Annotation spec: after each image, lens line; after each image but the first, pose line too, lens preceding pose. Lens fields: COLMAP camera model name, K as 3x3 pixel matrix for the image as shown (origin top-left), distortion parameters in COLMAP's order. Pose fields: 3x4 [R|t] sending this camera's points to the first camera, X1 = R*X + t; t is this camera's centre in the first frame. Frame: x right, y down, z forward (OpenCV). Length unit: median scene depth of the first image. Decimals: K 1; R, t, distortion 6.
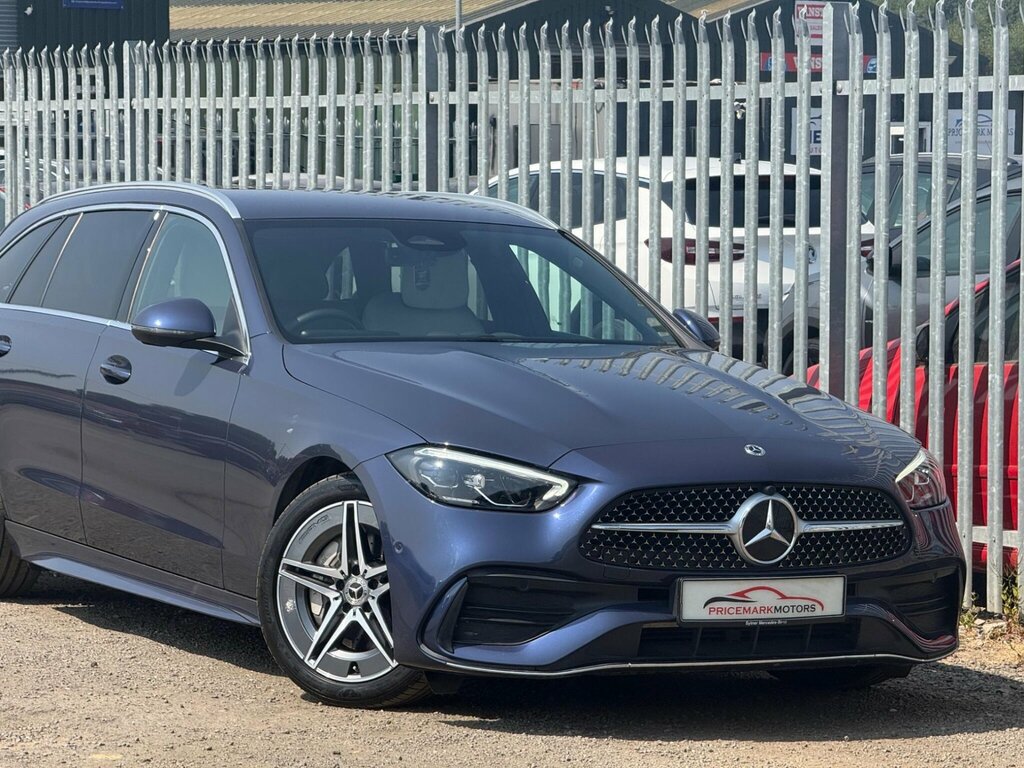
lens RADIAL K [[3557.5, 0, 512.0], [0, 3557.5, 384.0], [0, 0, 1]] dist [0.214981, 1.094444]
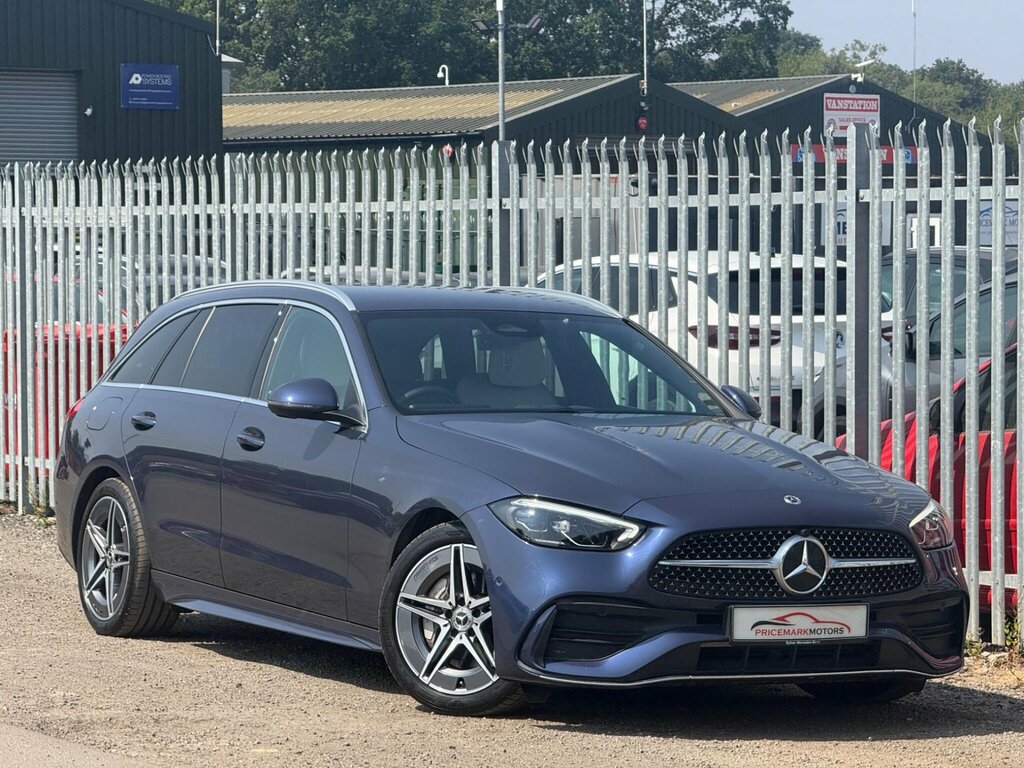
lens RADIAL K [[3557.5, 0, 512.0], [0, 3557.5, 384.0], [0, 0, 1]] dist [0.214981, 1.094444]
pose [[0.999949, -0.005262, -0.008614, -0.013386], [0.005046, 0.999678, -0.024881, 0.007234], [0.008742, 0.024836, 0.999653, -0.172756]]
